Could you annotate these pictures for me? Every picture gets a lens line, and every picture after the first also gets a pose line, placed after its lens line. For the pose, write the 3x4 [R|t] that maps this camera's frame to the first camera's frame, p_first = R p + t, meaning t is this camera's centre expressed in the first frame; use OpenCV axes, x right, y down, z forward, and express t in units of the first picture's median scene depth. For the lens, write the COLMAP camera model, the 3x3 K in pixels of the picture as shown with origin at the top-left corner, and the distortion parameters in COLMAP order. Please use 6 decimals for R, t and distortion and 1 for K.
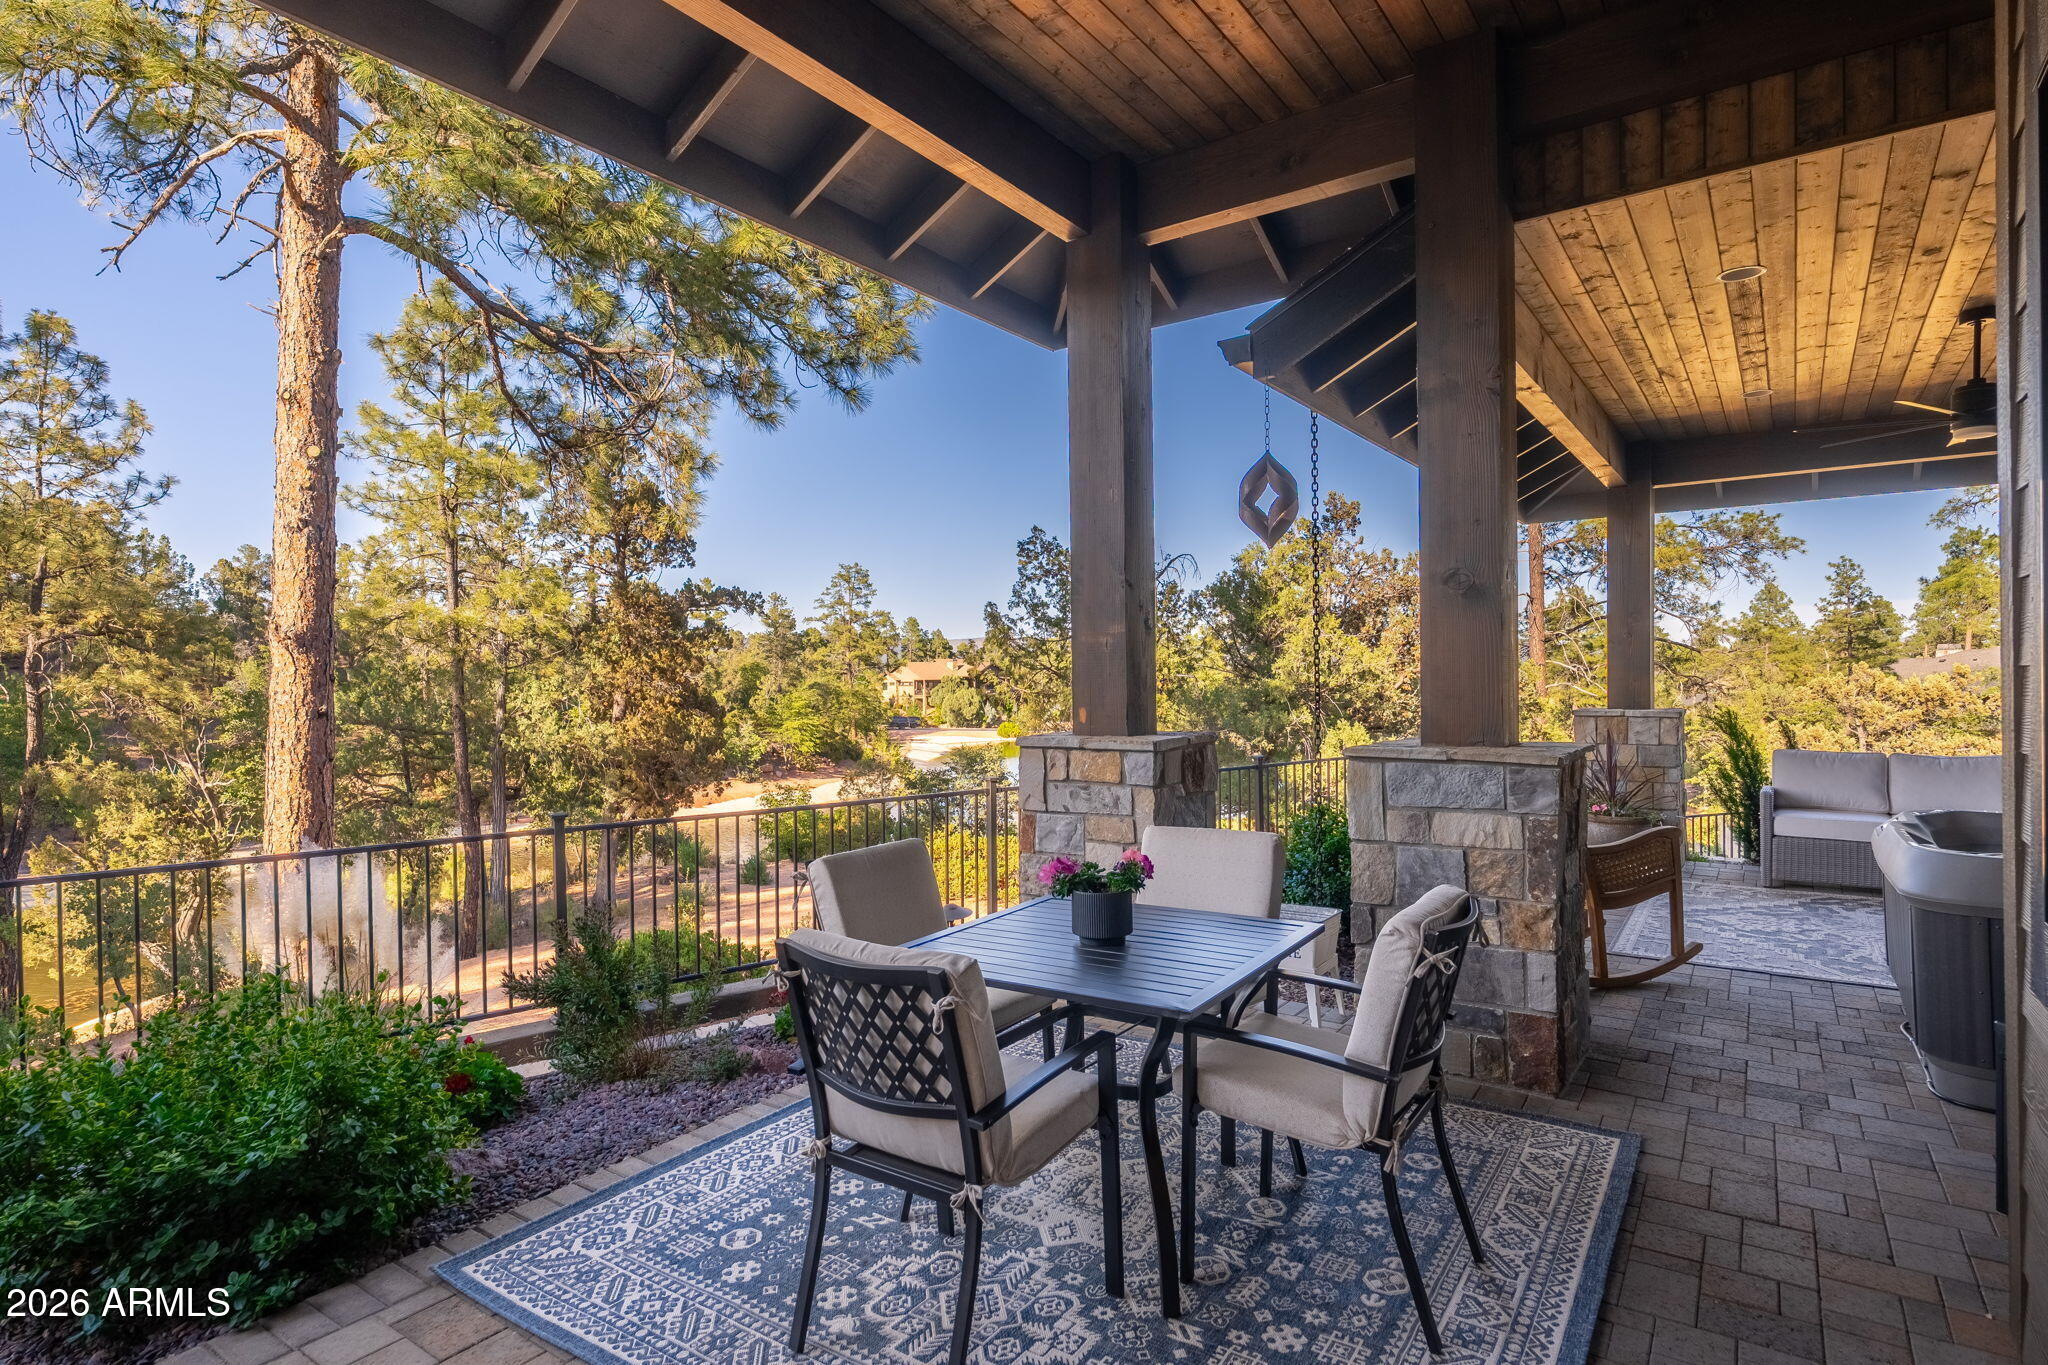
lens RADIAL K [[1088.8, 0, 1011.4], [0, 1088.8, 689.0], [0, 0, 1]] dist [-0.004964, 0.001335]
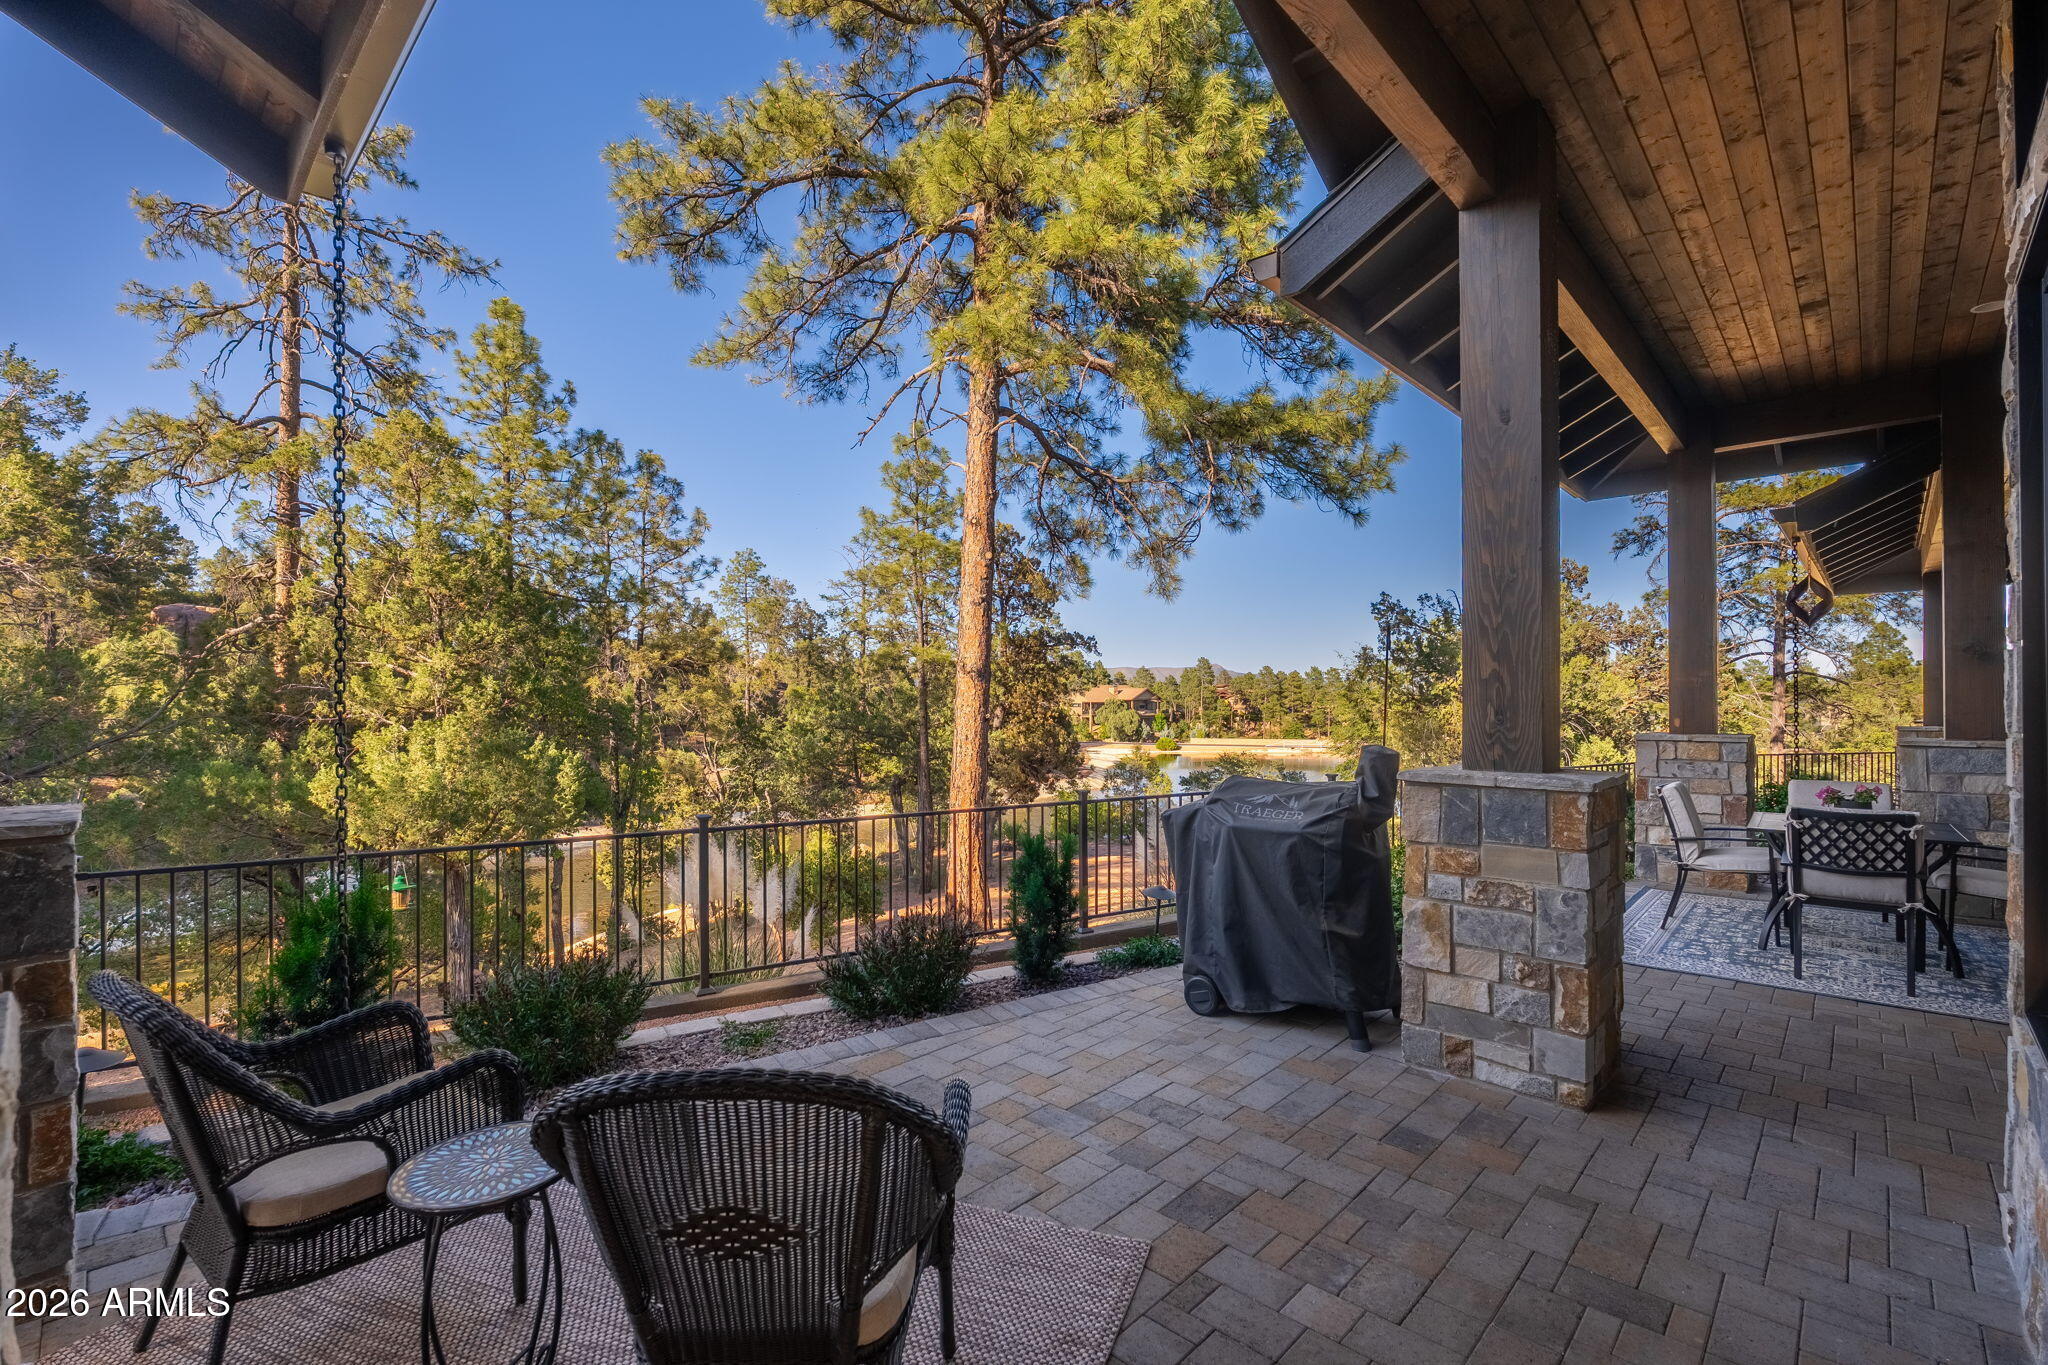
lens RADIAL K [[894.8, 0, 1029.6], [0, 894.8, 692.4], [0, 0, 1]] dist [-0.004779, -0.000580]
pose [[0.988905, 0.008487, -0.148303, -0.178474], [-0.011347, 0.999765, -0.018446, 0.003349], [0.148112, 0.019924, 0.988770, -0.135903]]
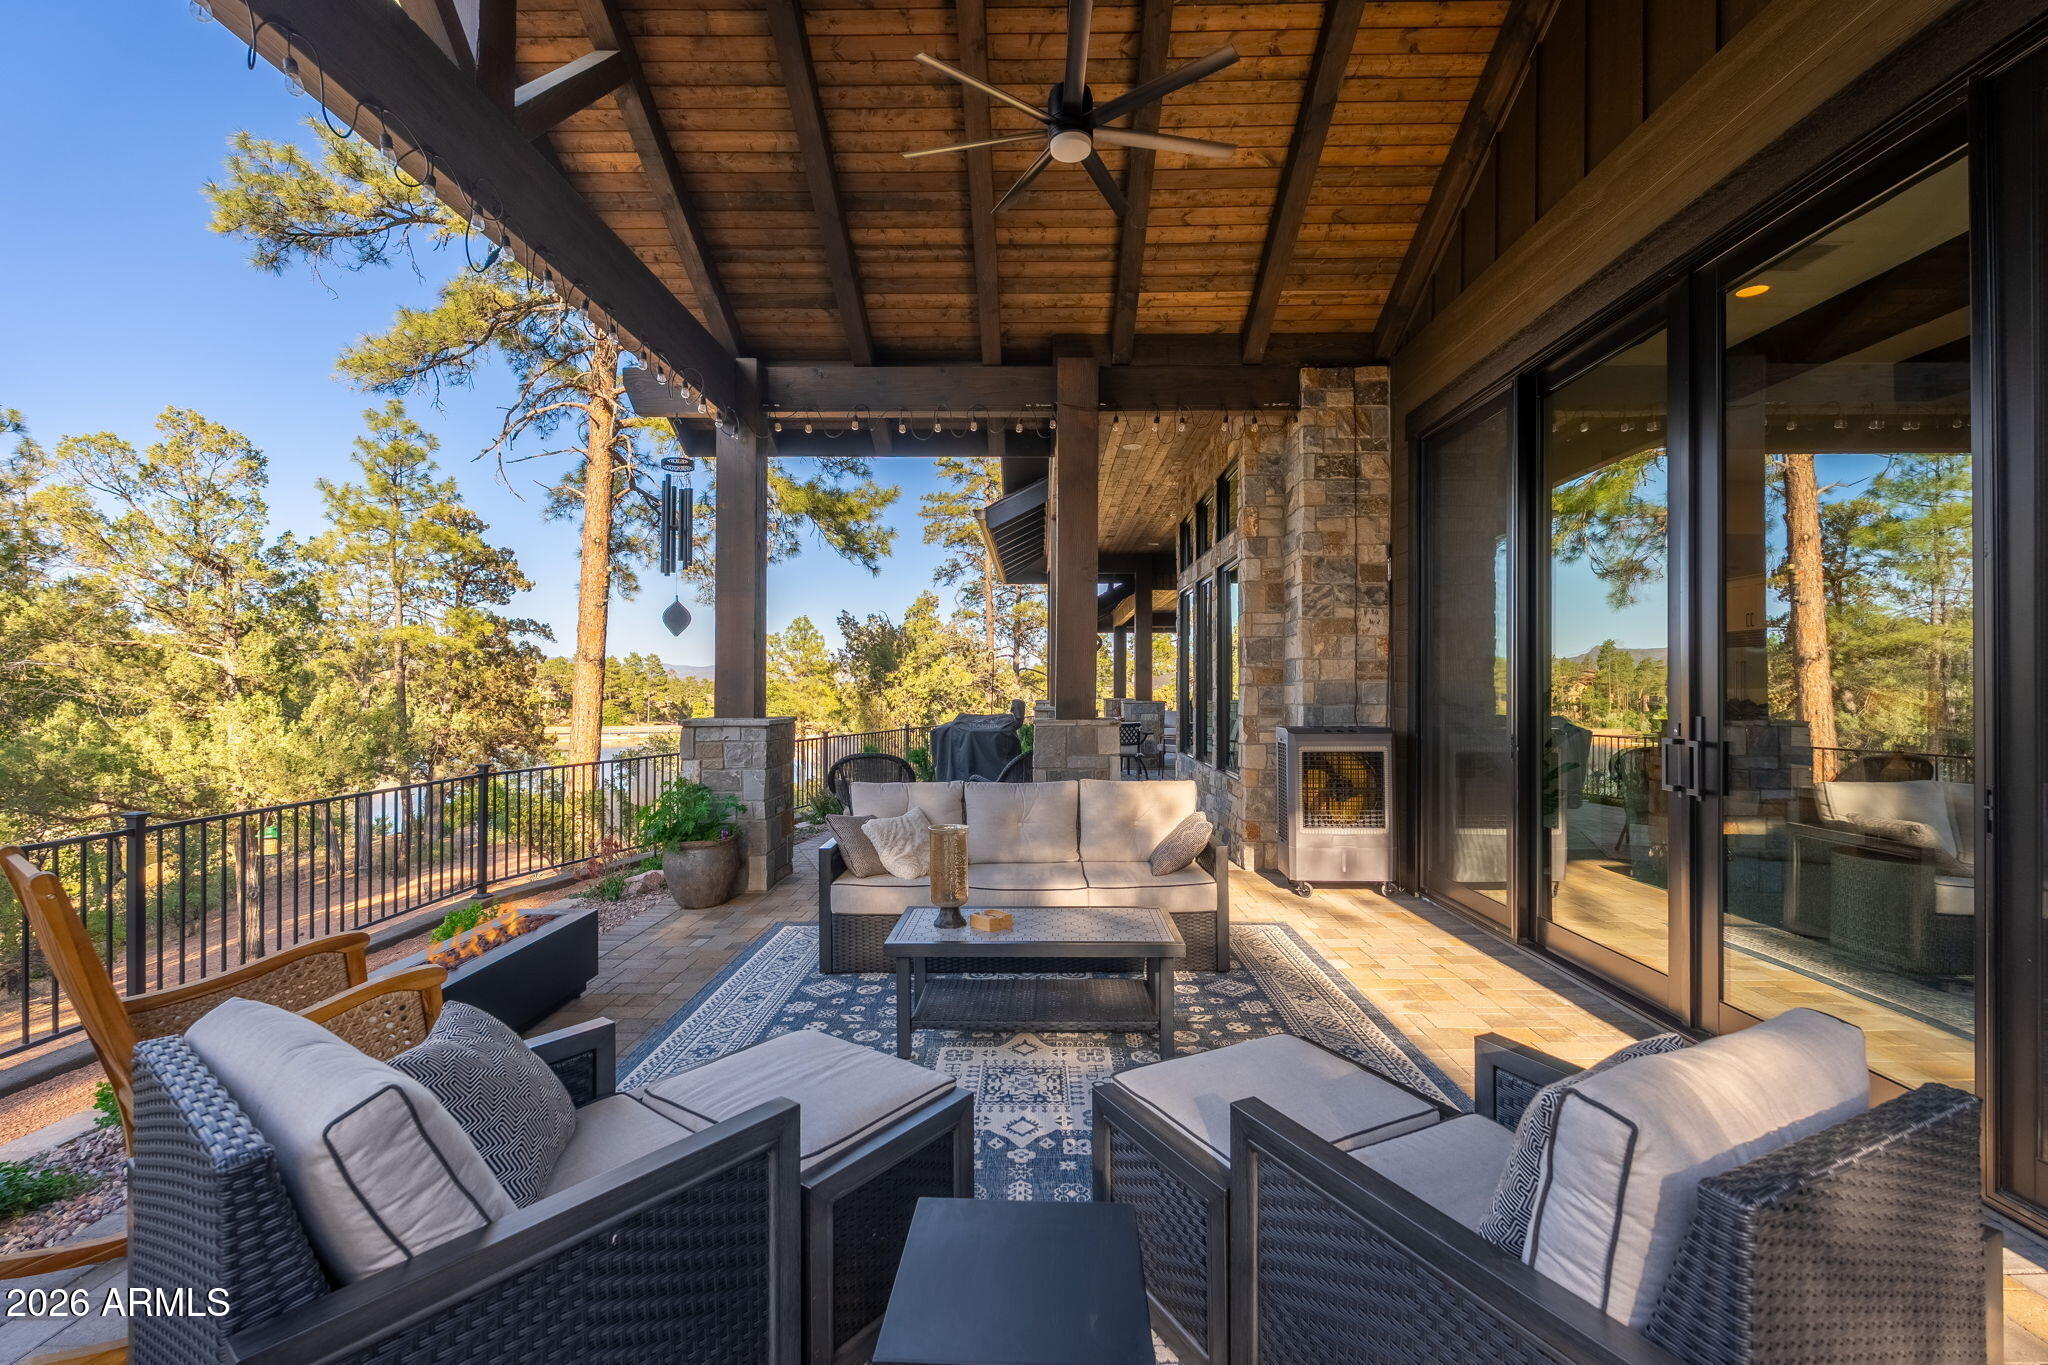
lens RADIAL K [[894.8, 0, 1024.3], [0, 894.8, 683.1], [0, 0, 1]] dist [-0.004779, -0.000580]
pose [[0.828795, 0.017205, 0.559288, -0.447543], [-0.006519, 0.999756, -0.021094, 0.012480], [-0.559514, 0.013837, 0.828705, -0.396656]]
